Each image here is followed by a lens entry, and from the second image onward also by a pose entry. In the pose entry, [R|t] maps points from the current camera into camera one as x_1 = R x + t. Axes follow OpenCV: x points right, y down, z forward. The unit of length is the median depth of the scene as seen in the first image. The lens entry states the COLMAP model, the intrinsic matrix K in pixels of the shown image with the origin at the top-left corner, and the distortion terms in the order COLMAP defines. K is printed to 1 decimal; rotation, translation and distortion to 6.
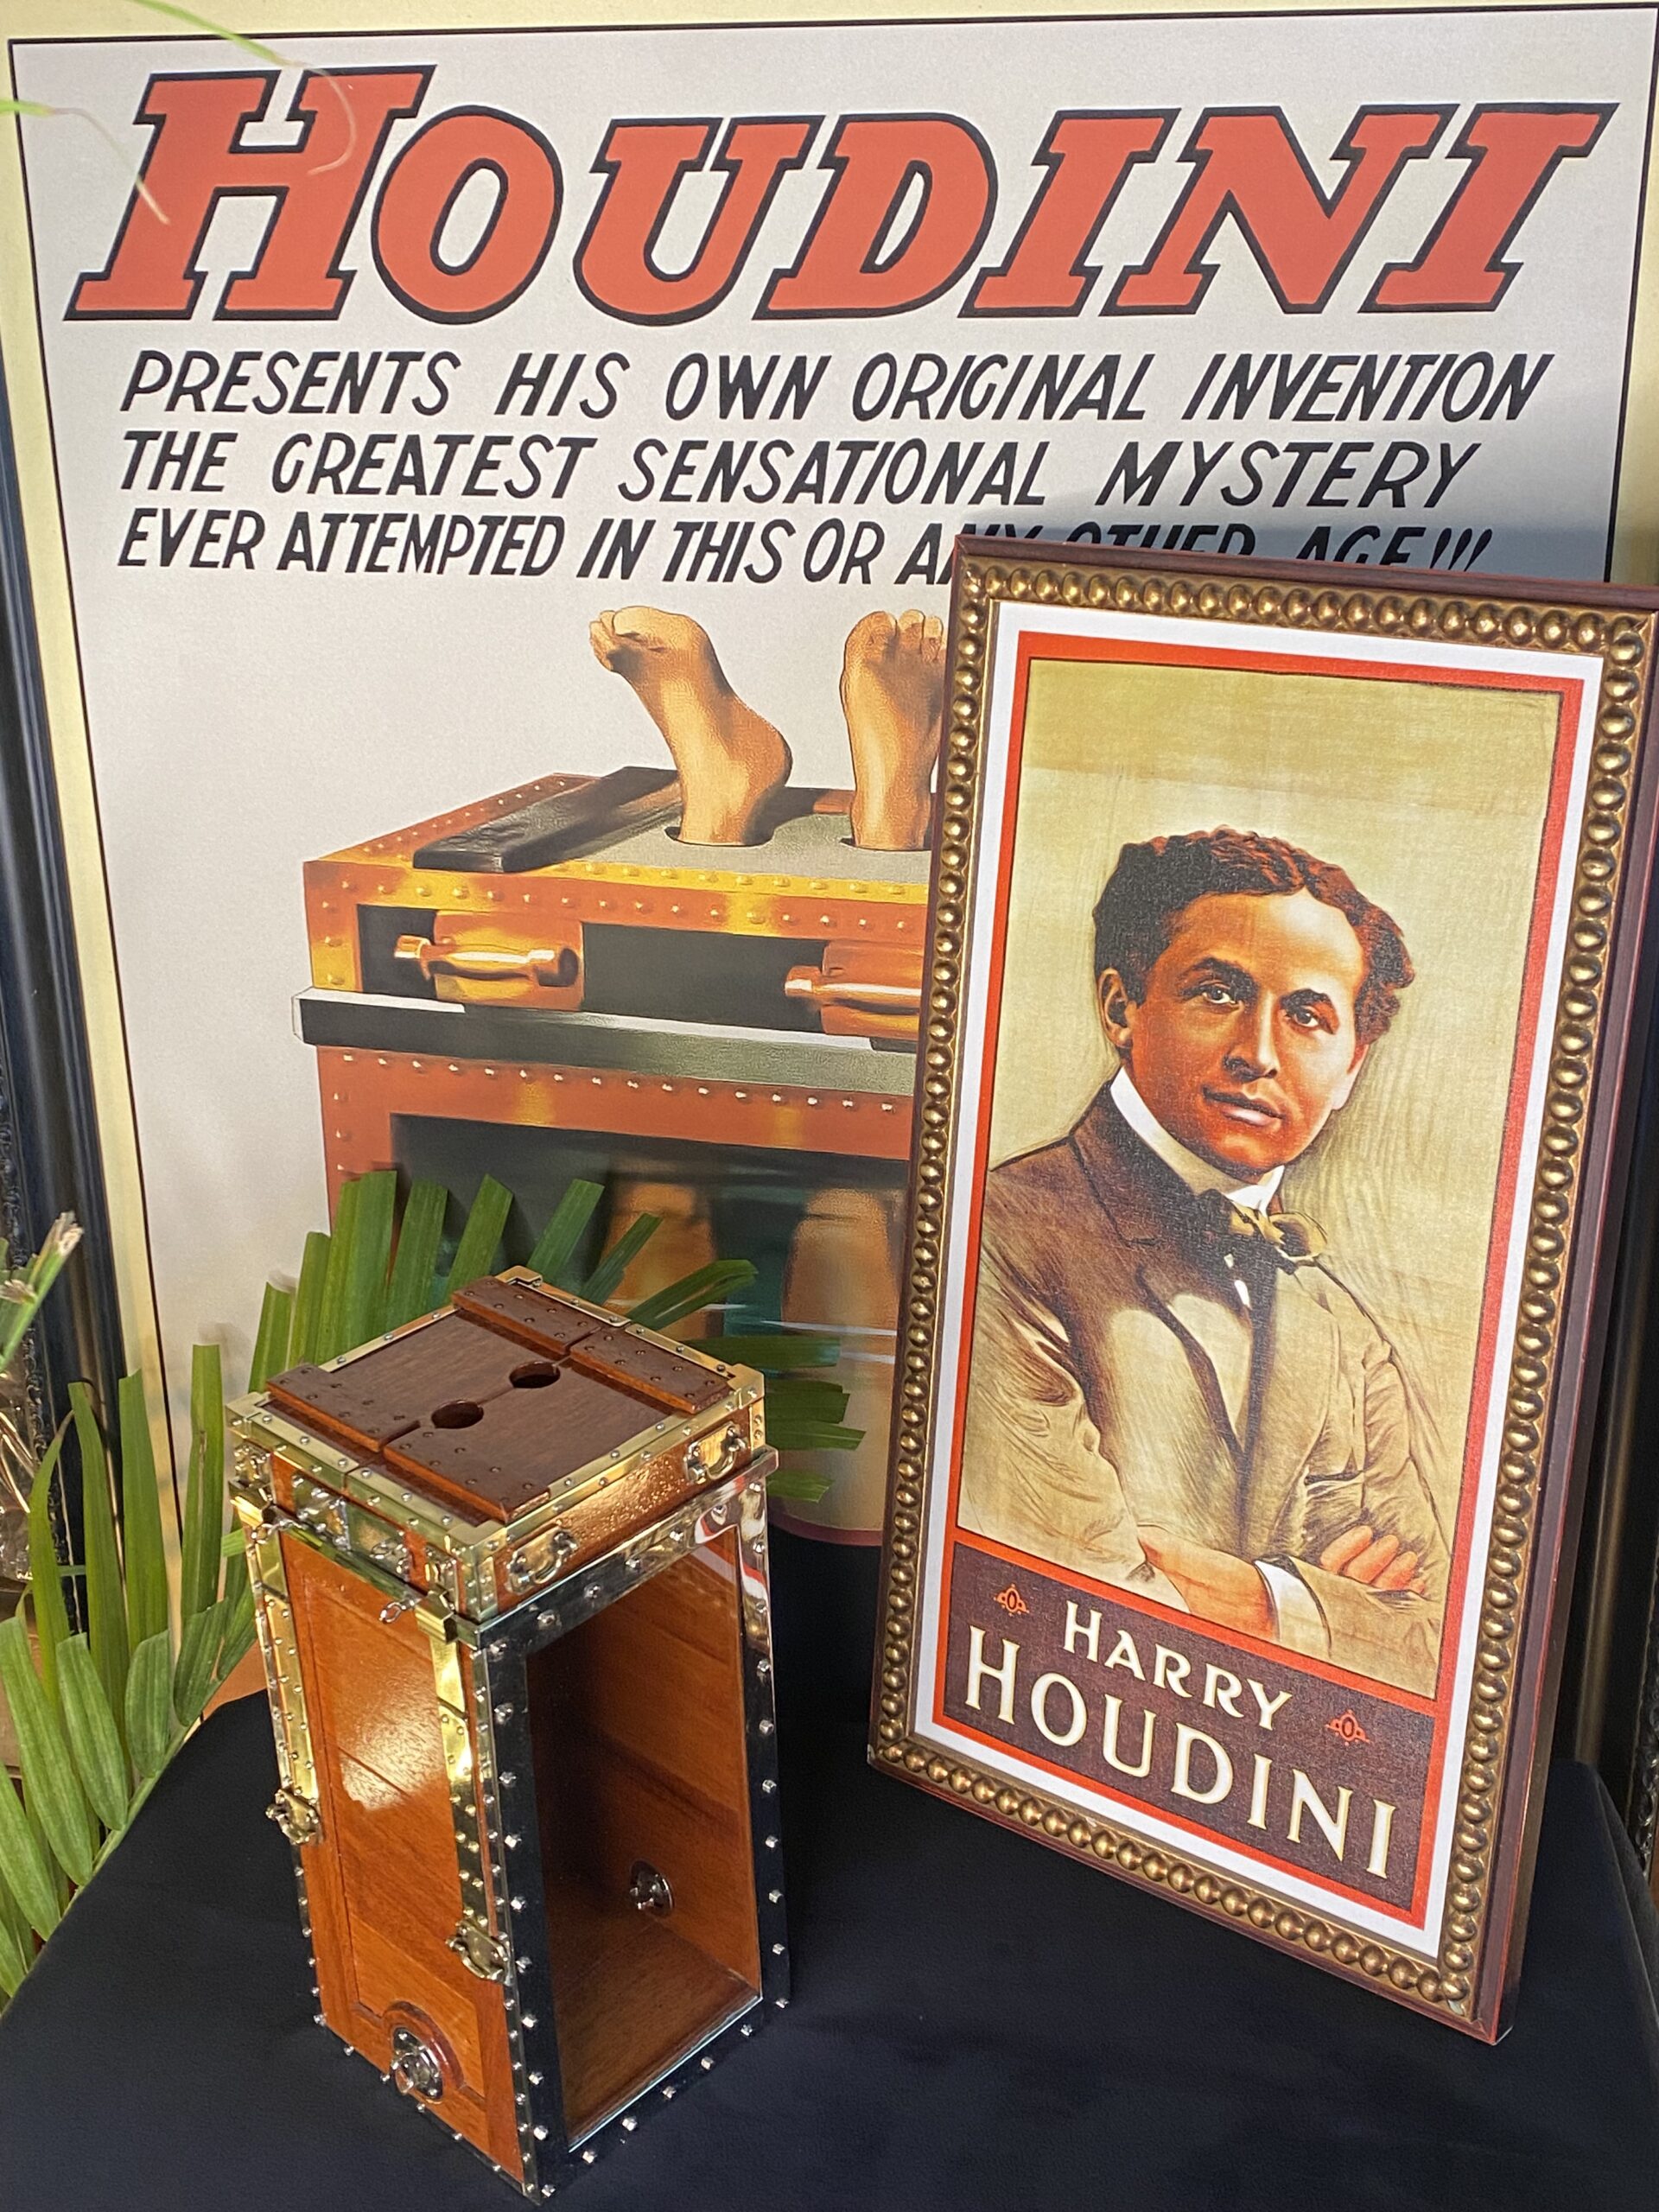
lens RADIAL K [[2470.7, 0, 838.8], [0, 2470.7, 1030.9], [0, 0, 1]] dist [0.065795, 0.000000]
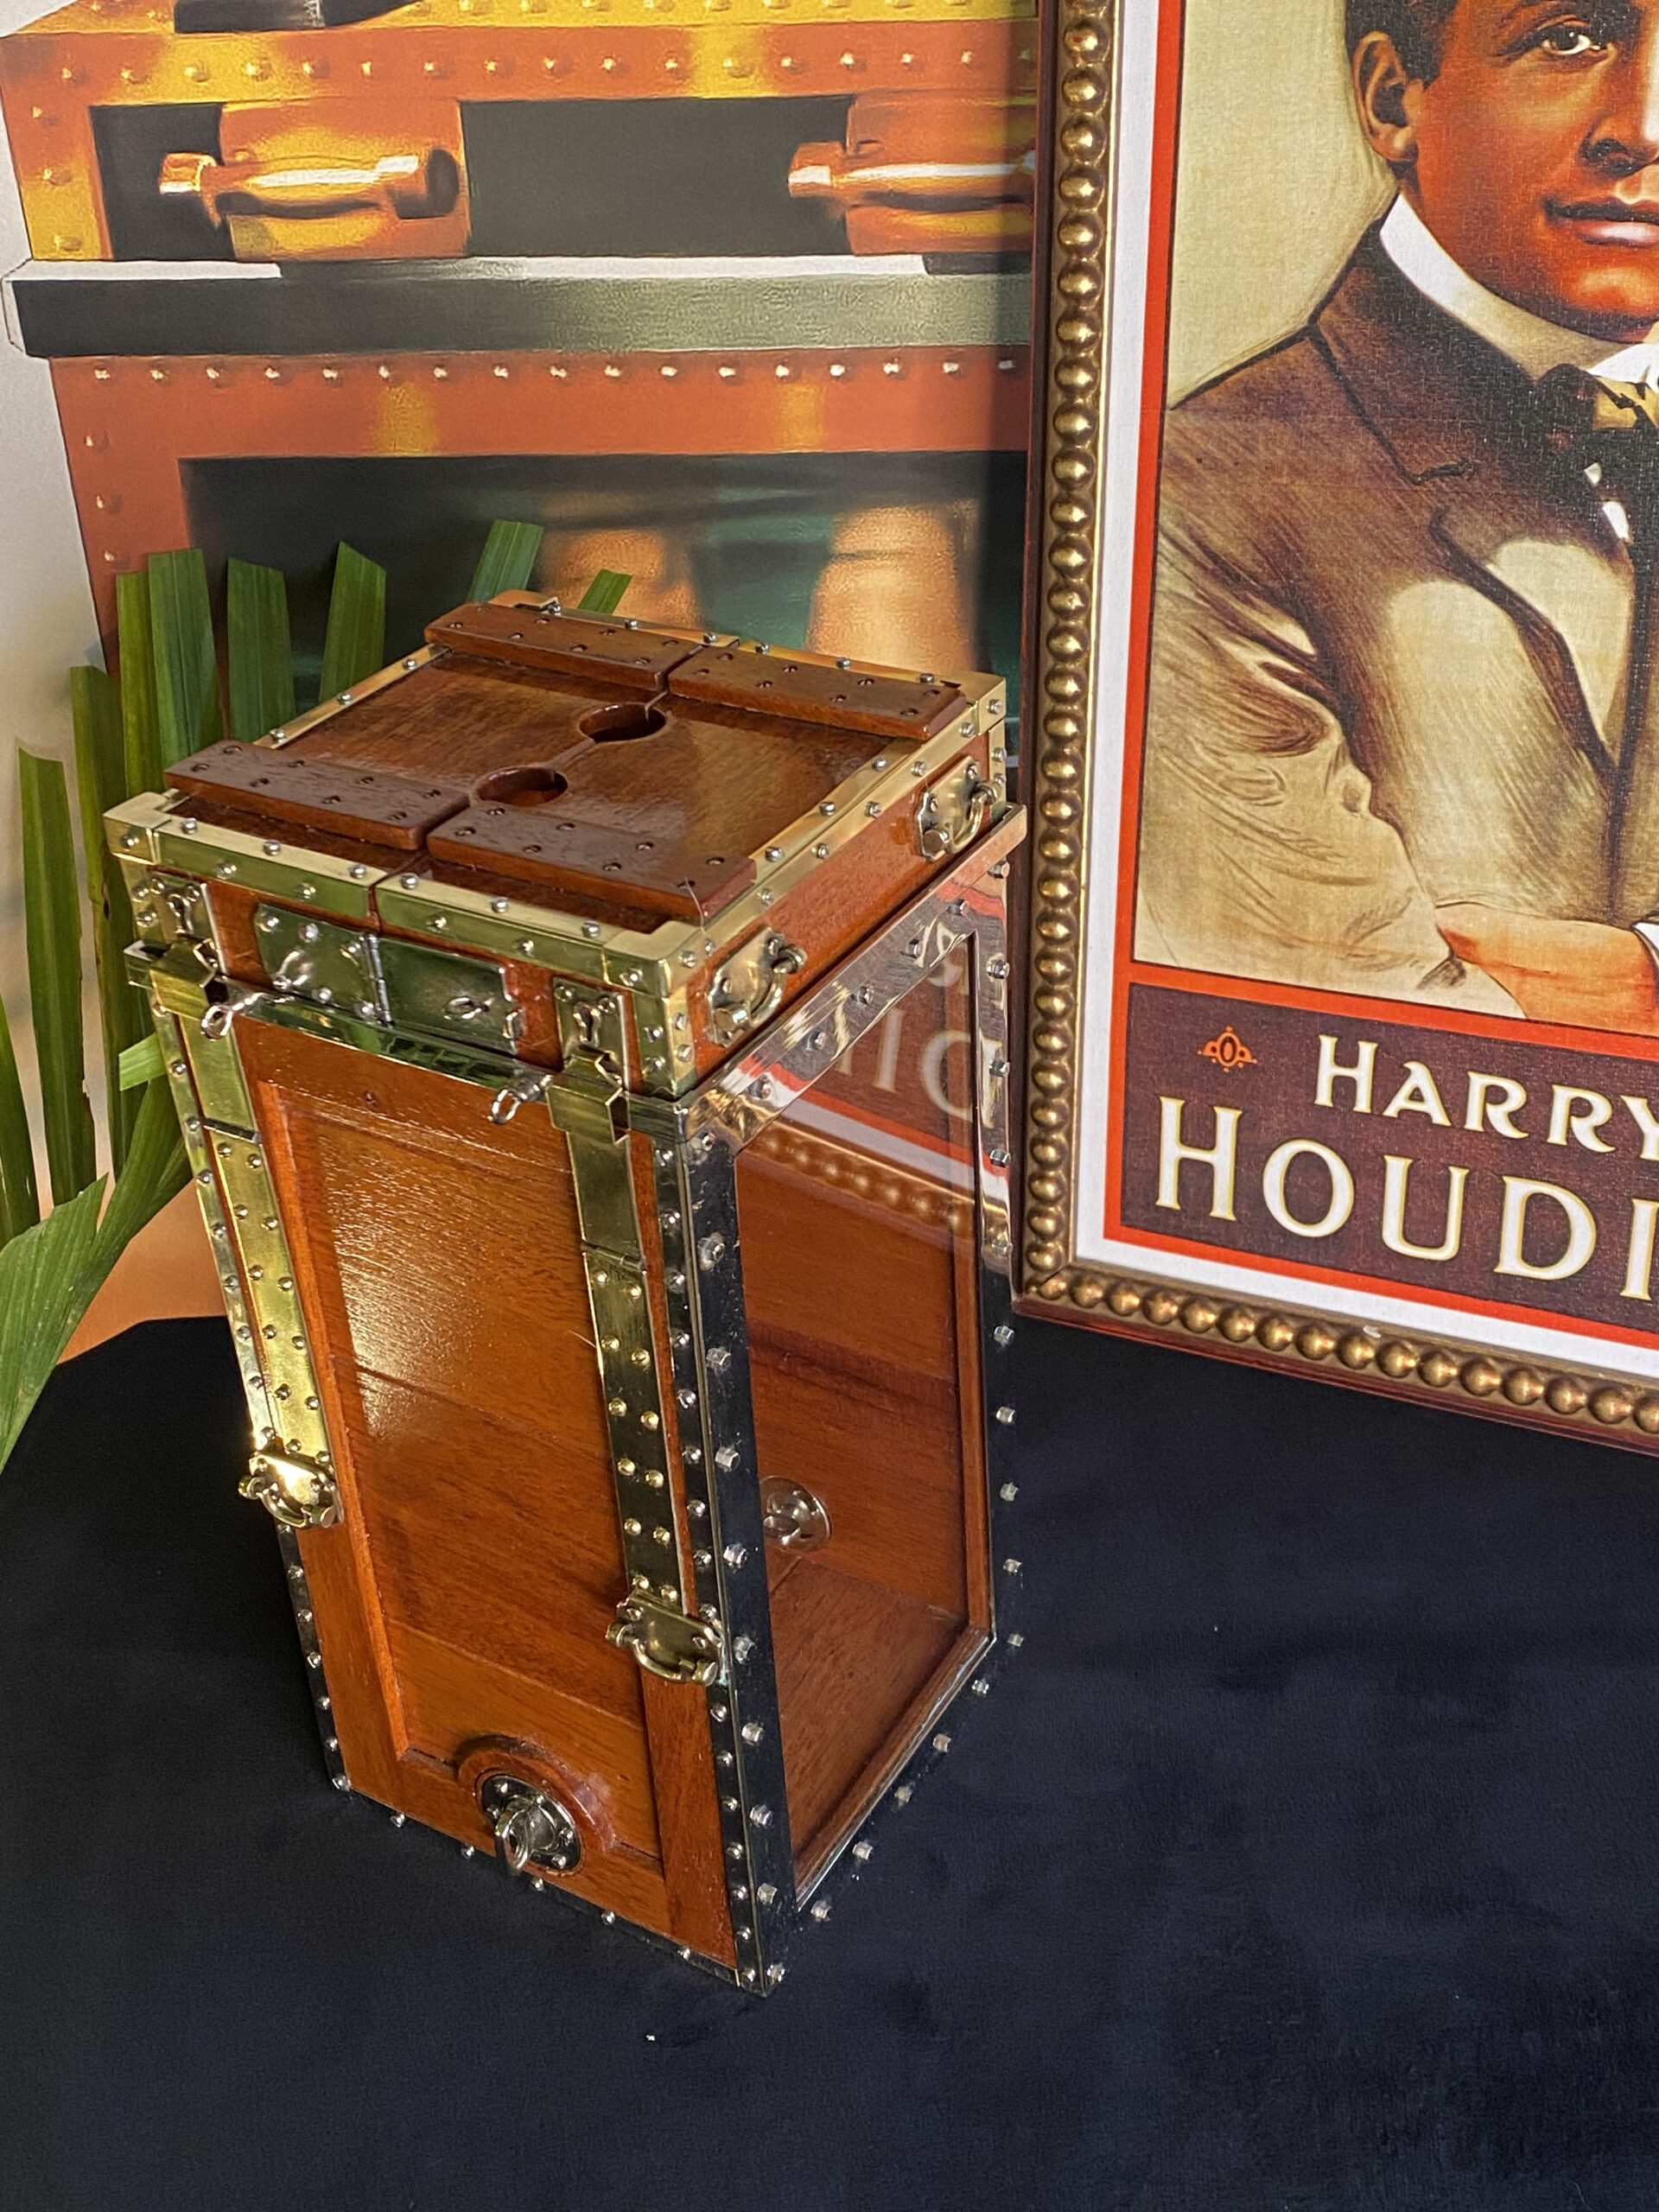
lens RADIAL K [[2470.7, 0, 850.0], [0, 2470.7, 1070.6], [0, 0, 1]] dist [0.065795, 0.000000]
pose [[0.977433, -0.127916, 0.168111, -0.158458], [0.099752, 0.980991, 0.166455, 0.112379], [-0.186208, -0.145929, 0.971613, 0.352320]]
